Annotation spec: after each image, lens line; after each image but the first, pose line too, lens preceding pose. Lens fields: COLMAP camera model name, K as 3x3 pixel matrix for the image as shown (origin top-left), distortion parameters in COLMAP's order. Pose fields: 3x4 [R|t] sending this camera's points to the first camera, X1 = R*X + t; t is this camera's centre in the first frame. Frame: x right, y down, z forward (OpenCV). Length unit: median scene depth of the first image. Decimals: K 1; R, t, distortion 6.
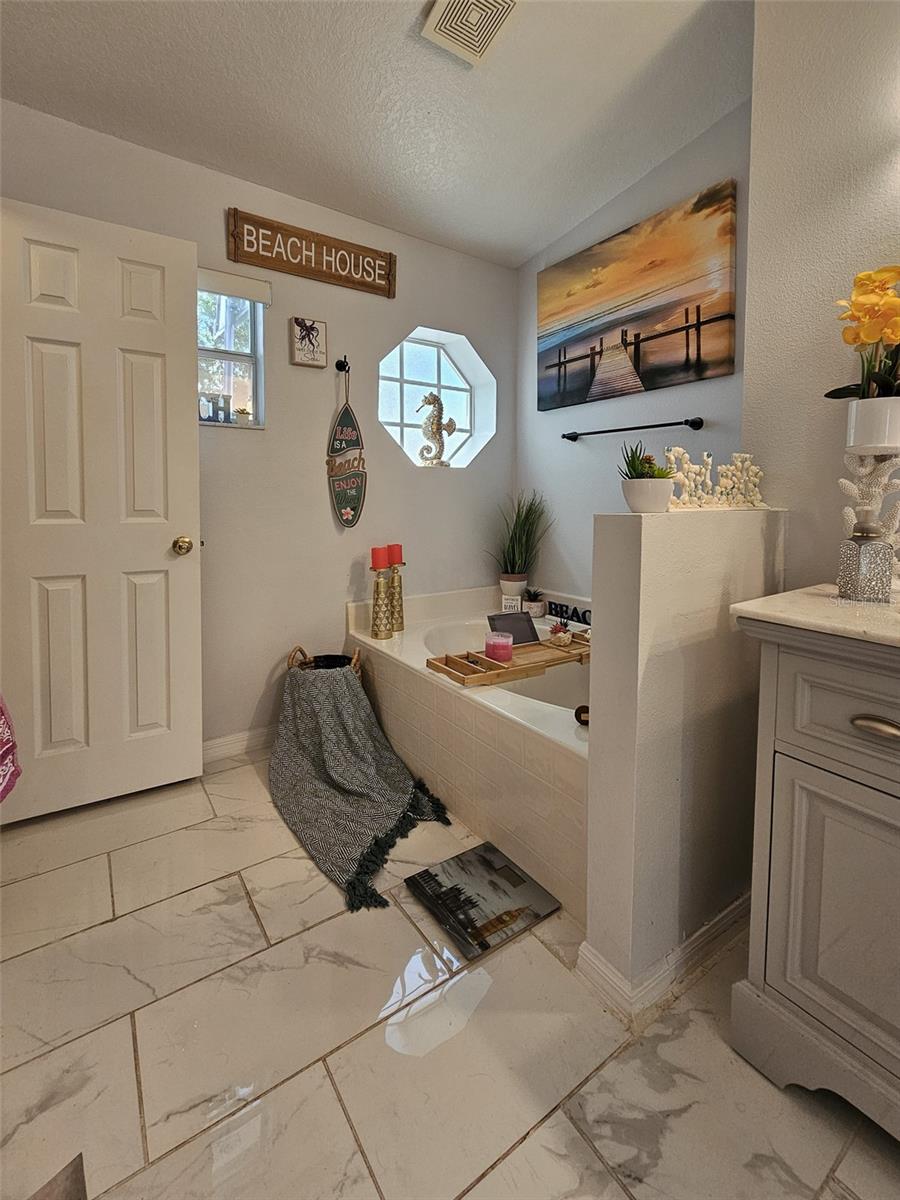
lens RADIAL K [[514.7, 0, 454.7], [0, 514.7, 514.9], [0, 0, 1]] dist [-0.000965, -0.000196]
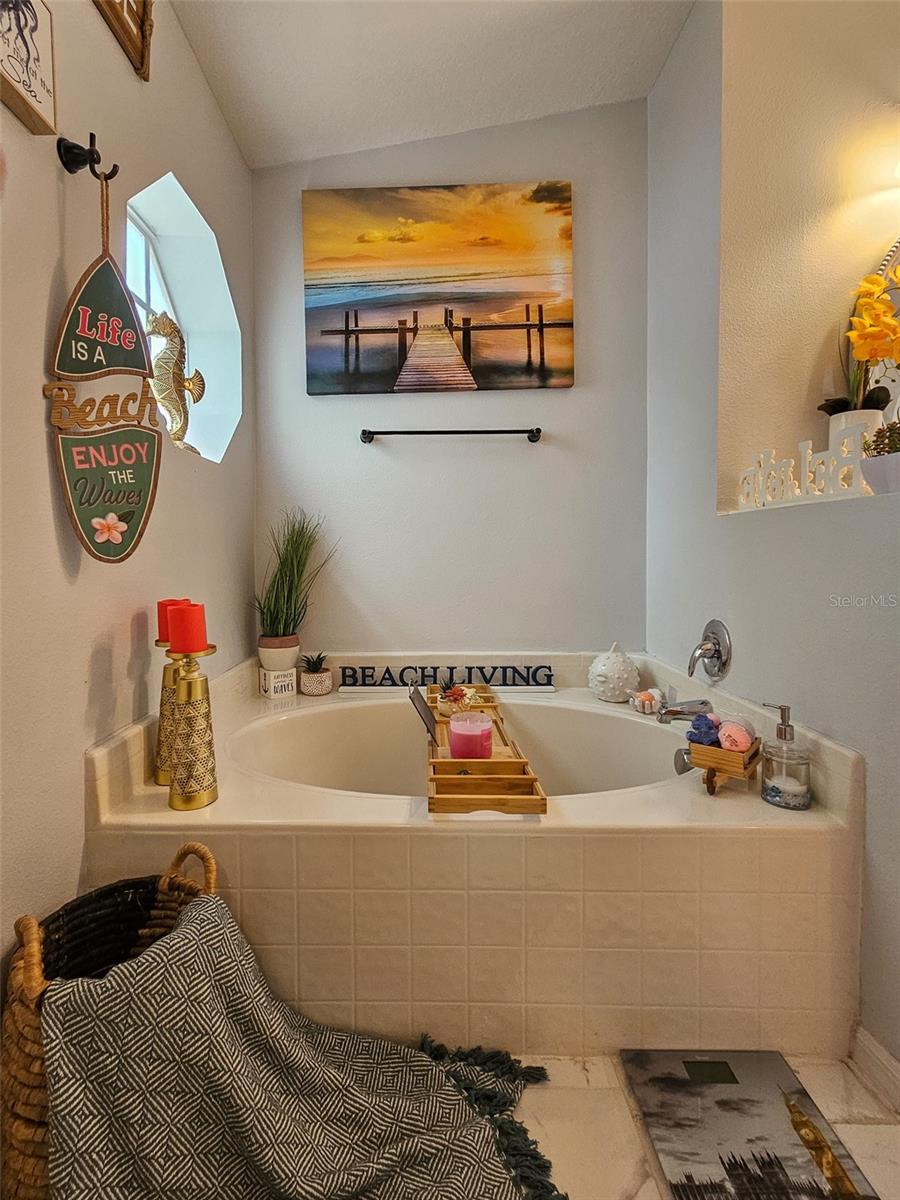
lens RADIAL K [[546.1, 0, 424.9], [0, 546.1, 562.7], [0, 0, 1]] dist [-0.000883, -0.001118]
pose [[0.610781, -0.029841, 0.791237, -0.396638], [0.044017, 0.999024, 0.003699, 0.033722], [-0.790575, 0.032568, 0.611499, 0.539131]]
